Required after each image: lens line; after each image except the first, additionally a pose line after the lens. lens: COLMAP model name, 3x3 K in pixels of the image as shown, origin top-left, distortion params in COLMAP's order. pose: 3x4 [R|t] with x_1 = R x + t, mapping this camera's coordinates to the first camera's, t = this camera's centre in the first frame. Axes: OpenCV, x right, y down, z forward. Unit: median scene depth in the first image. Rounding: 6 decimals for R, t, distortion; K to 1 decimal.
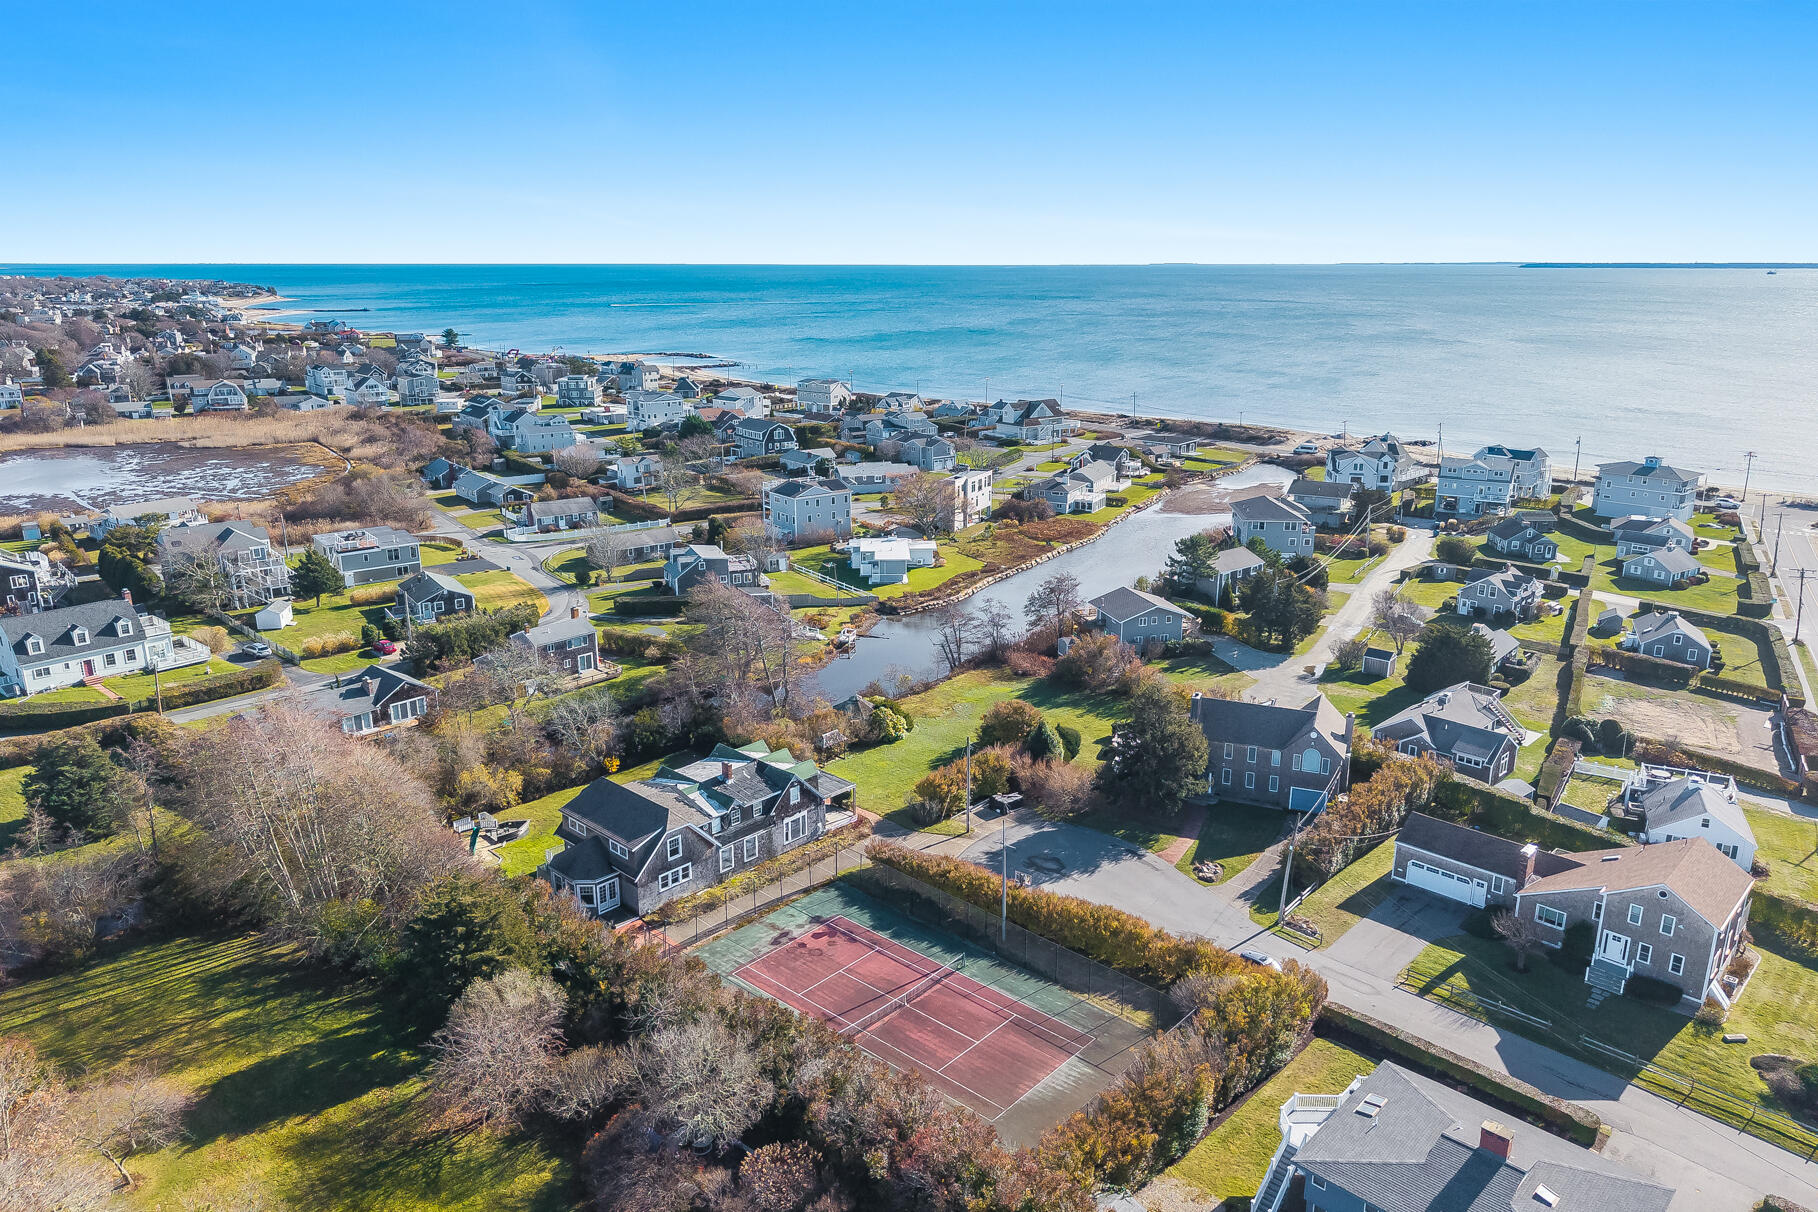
lens RADIAL K [[1228.7, 0, 909.0], [0, 1228.7, 606.0], [0, 0, 1]] dist [0.050209, -0.067705]
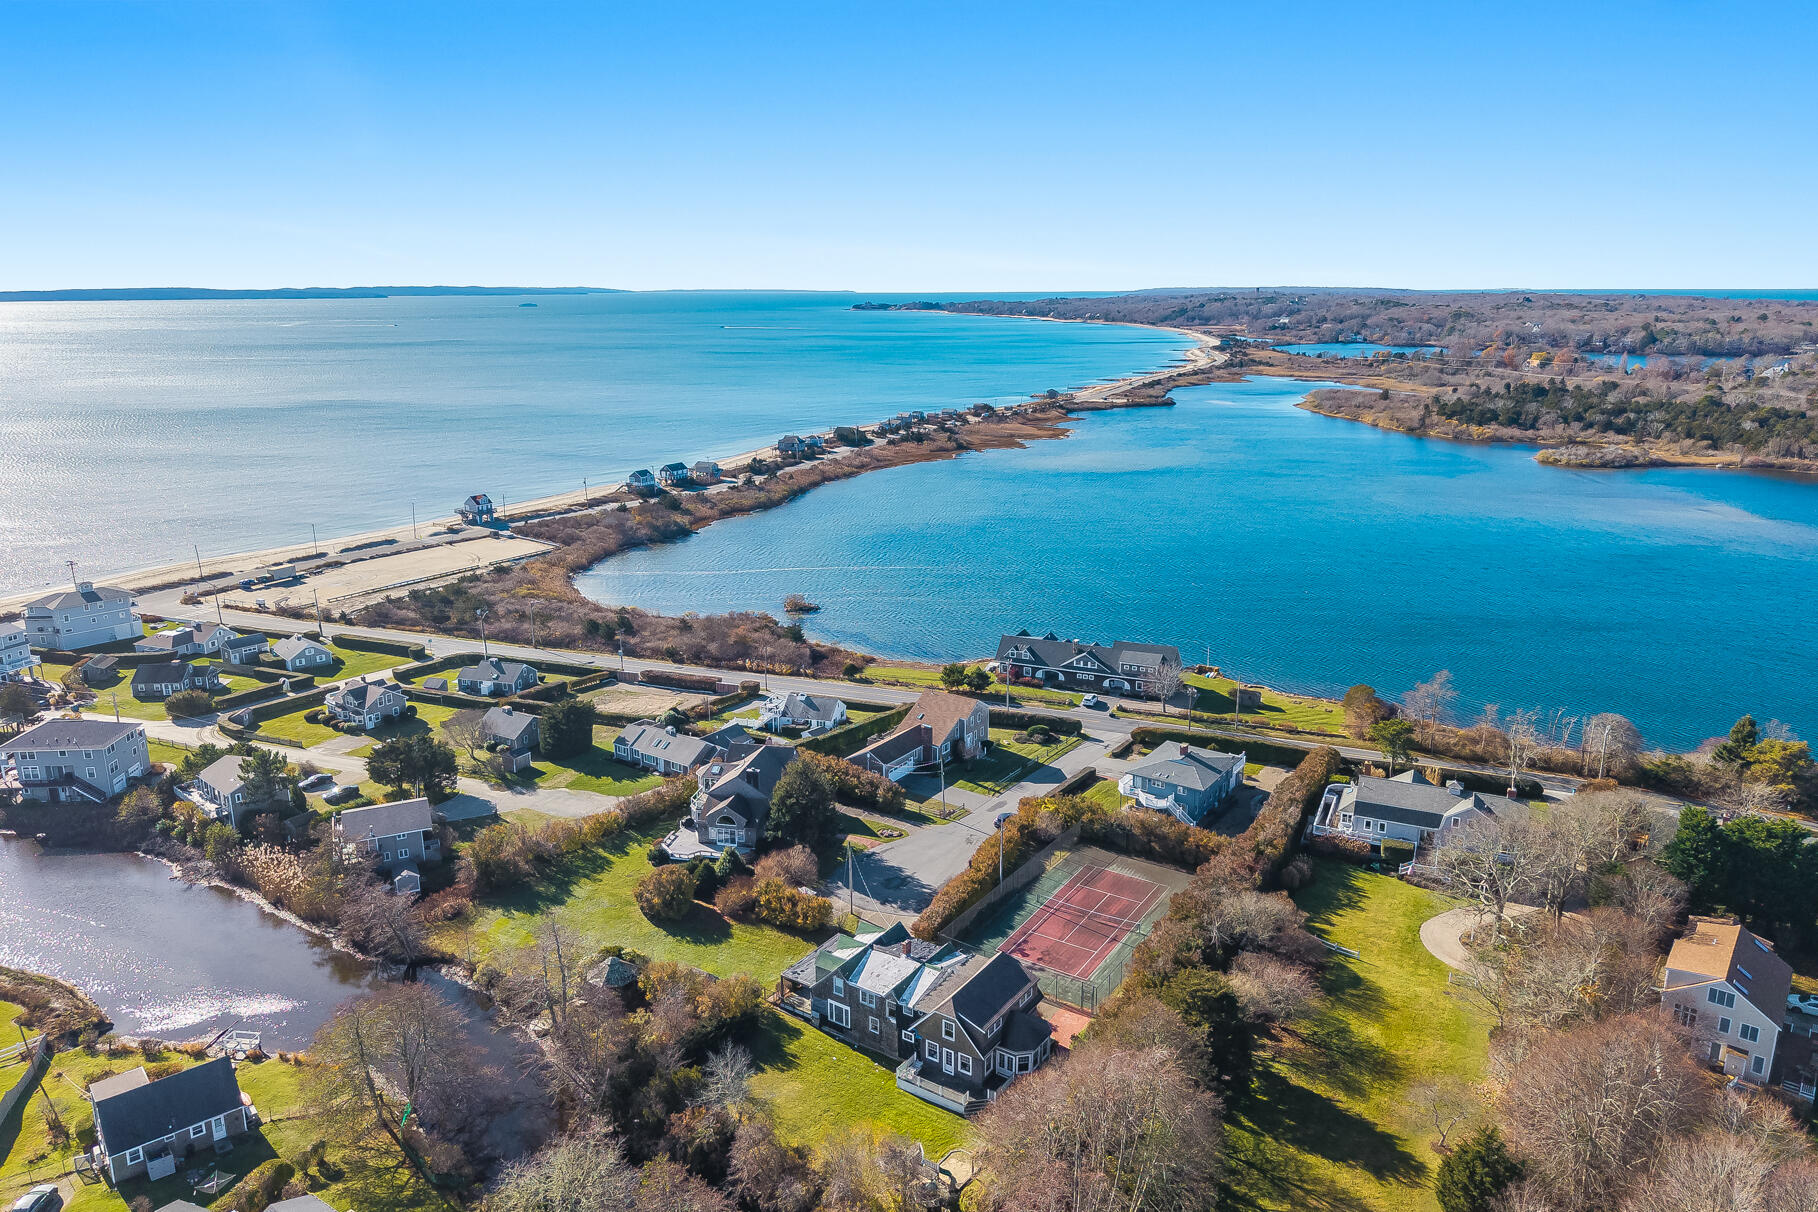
lens RADIAL K [[1228.7, 0, 909.0], [0, 1228.7, 606.0], [0, 0, 1]] dist [0.050209, -0.067705]
pose [[-0.169444, -0.250957, 0.953053, -1.181574], [0.267243, 0.919105, 0.289531, -0.500557], [-0.948615, 0.303756, -0.088670, 1.014640]]
